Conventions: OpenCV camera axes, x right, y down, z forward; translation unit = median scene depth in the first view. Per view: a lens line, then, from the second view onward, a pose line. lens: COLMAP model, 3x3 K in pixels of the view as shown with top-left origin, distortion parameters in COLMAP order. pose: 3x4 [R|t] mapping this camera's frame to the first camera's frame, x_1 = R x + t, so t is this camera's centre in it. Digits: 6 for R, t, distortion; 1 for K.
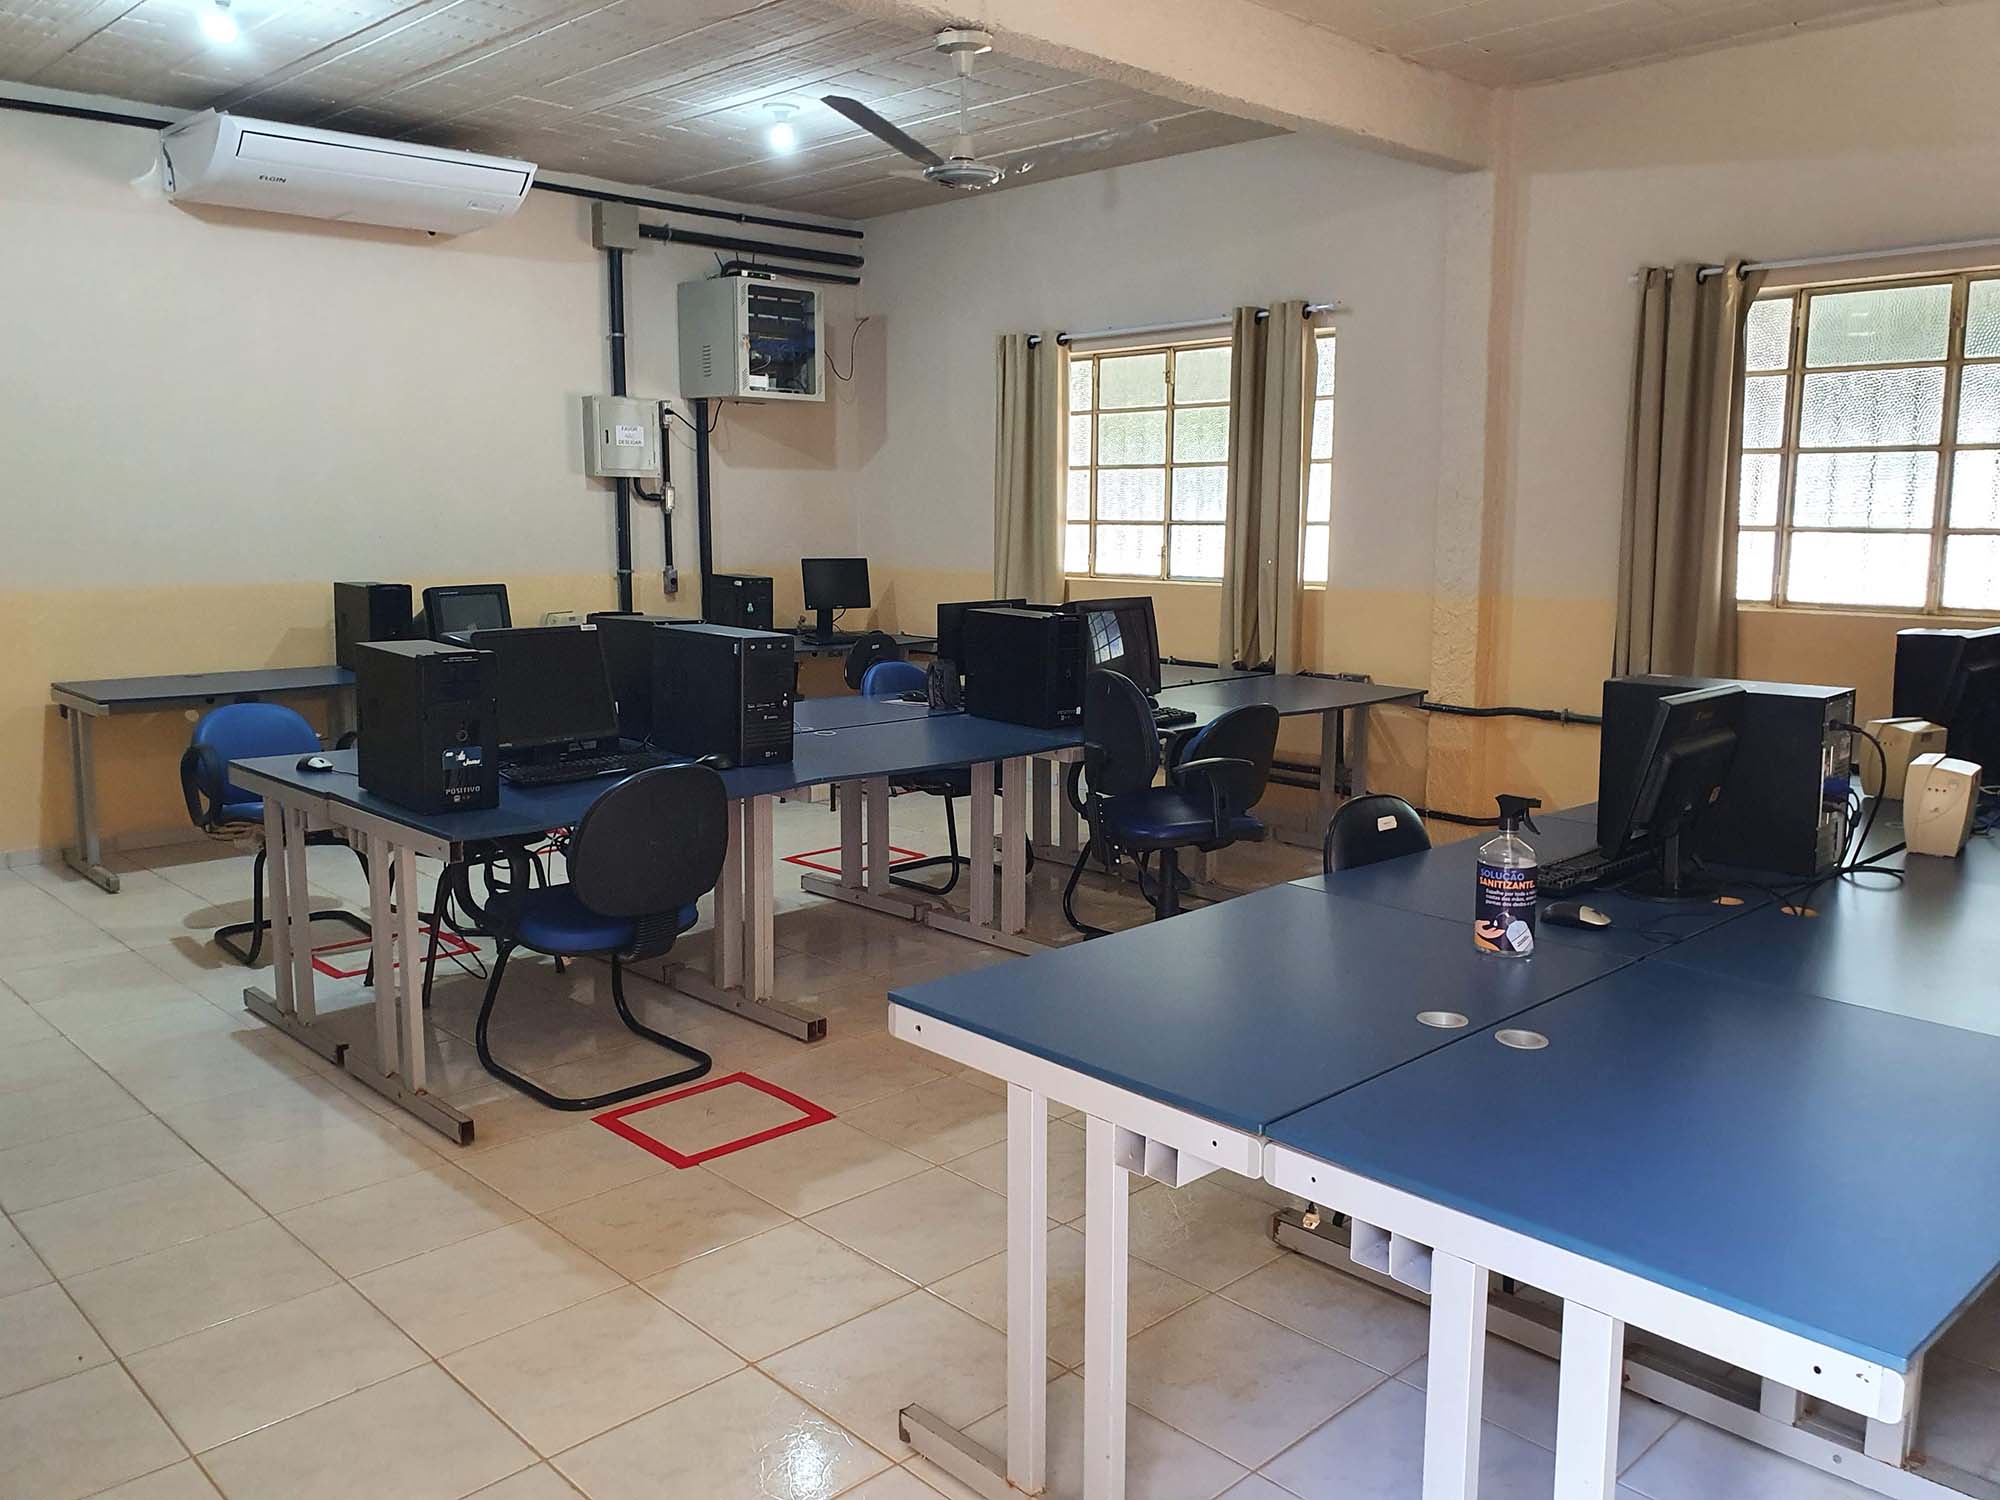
lens RADIAL K [[1615.3, 0, 999.8], [0, 1615.3, 742.7], [0, 0, 1]] dist [0.056387, -0.000473]
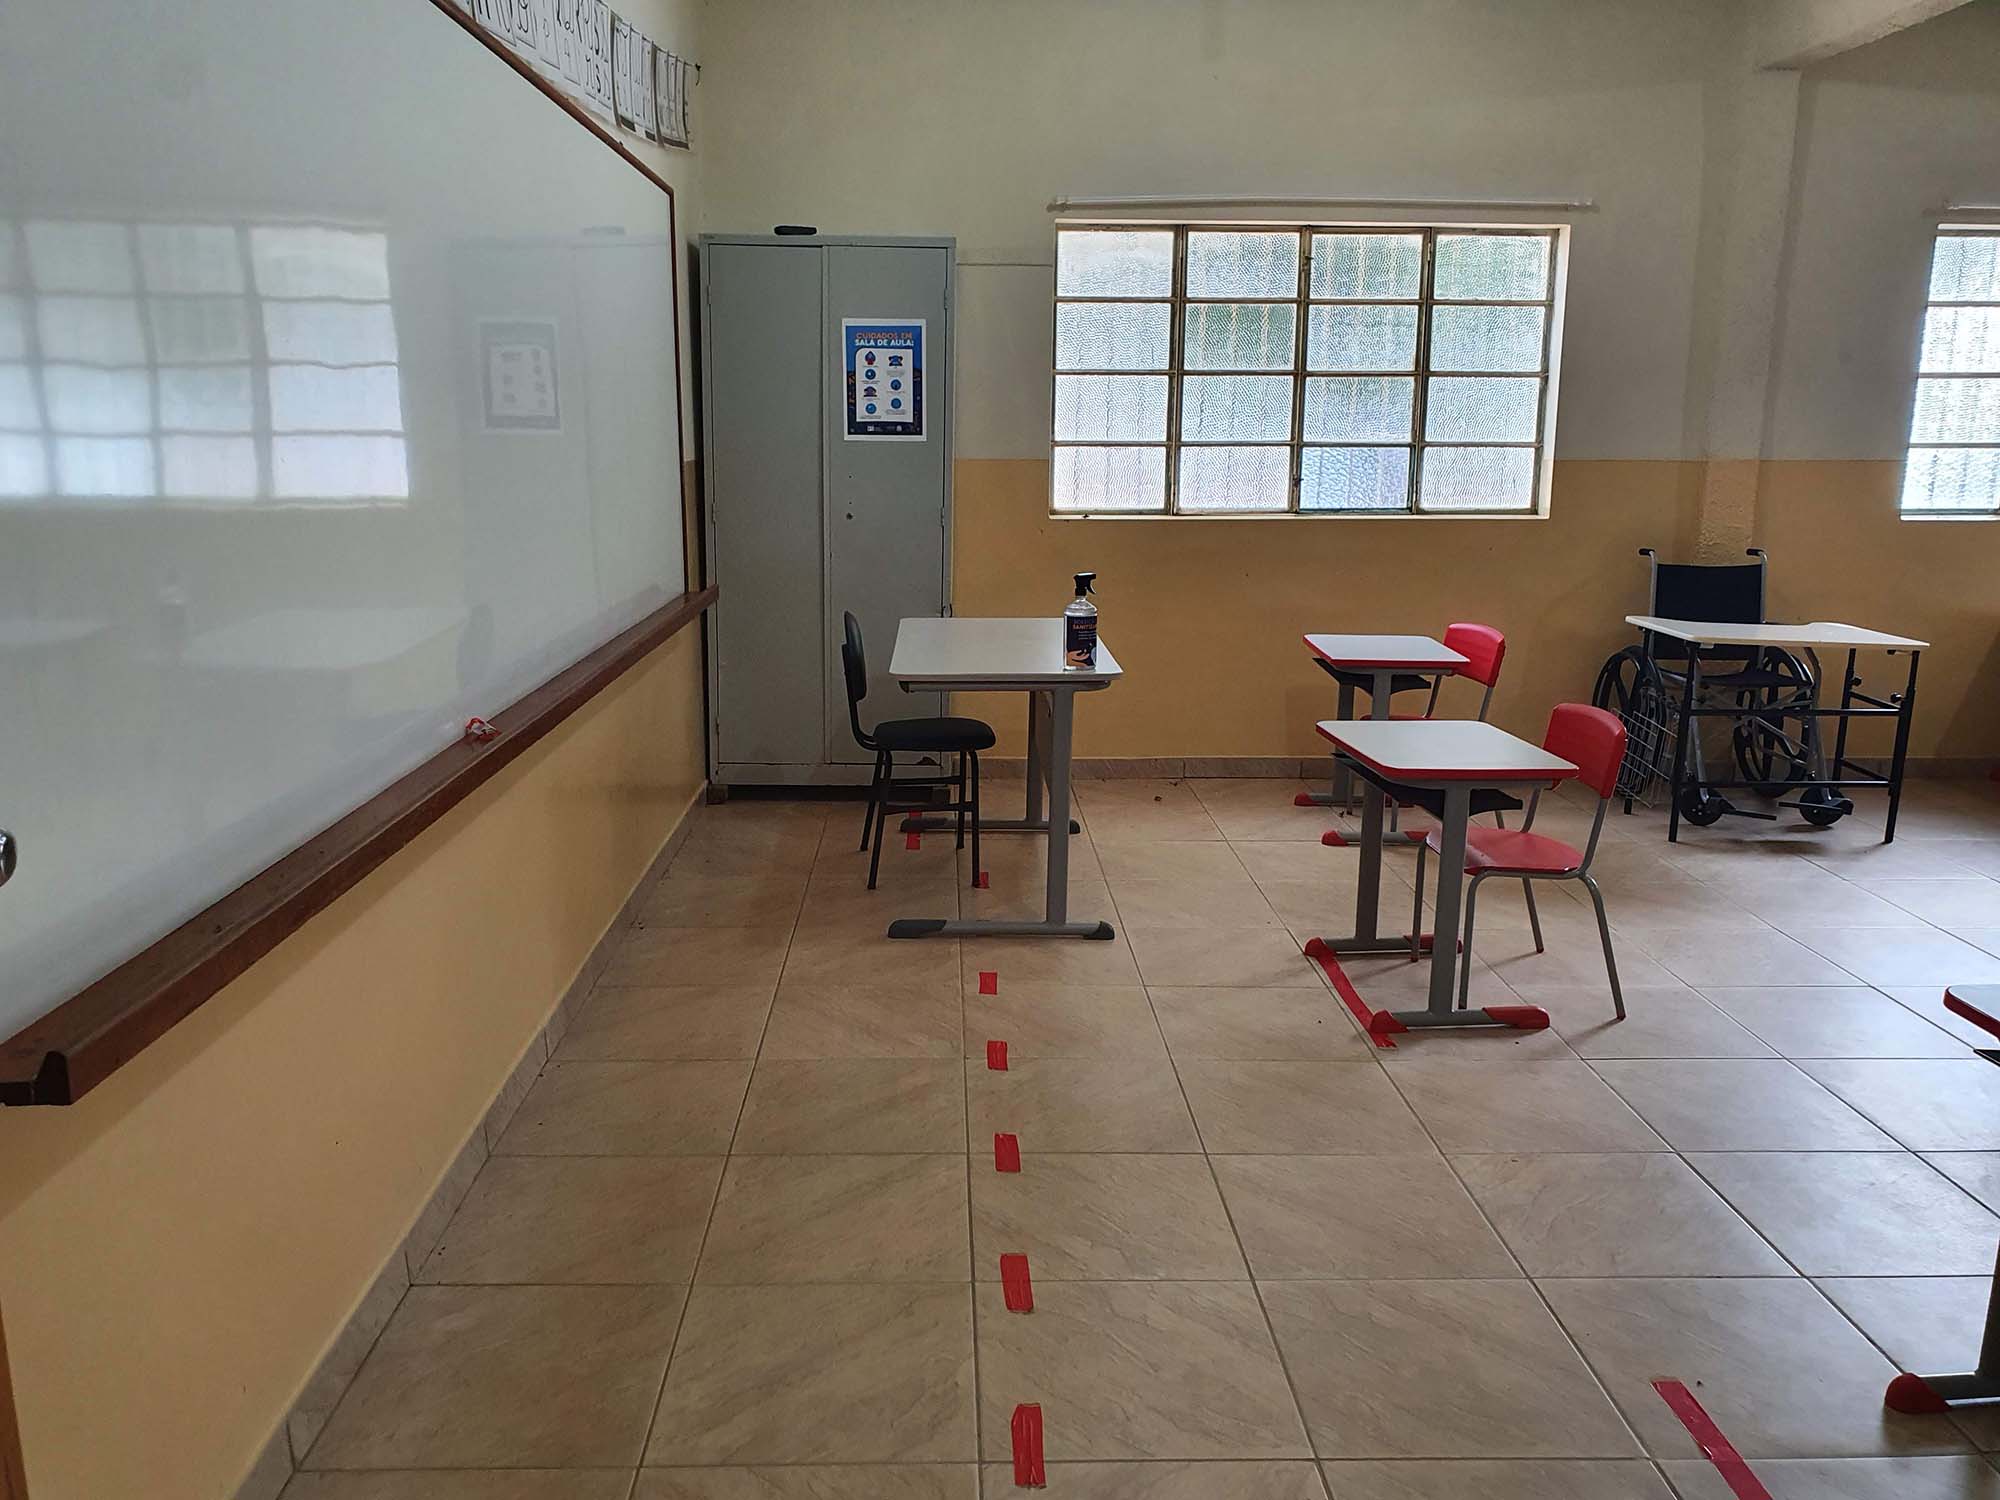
lens RADIAL K [[1512.8, 0, 998.1], [0, 1512.8, 750.7], [0, 0, 1]] dist [0.044869, 0.000651]
pose [[0.665243, -0.158427, 0.729625, -0.491568], [0.103986, 0.987364, 0.119580, -0.075547], [-0.739350, -0.003679, 0.673311, 0.494056]]
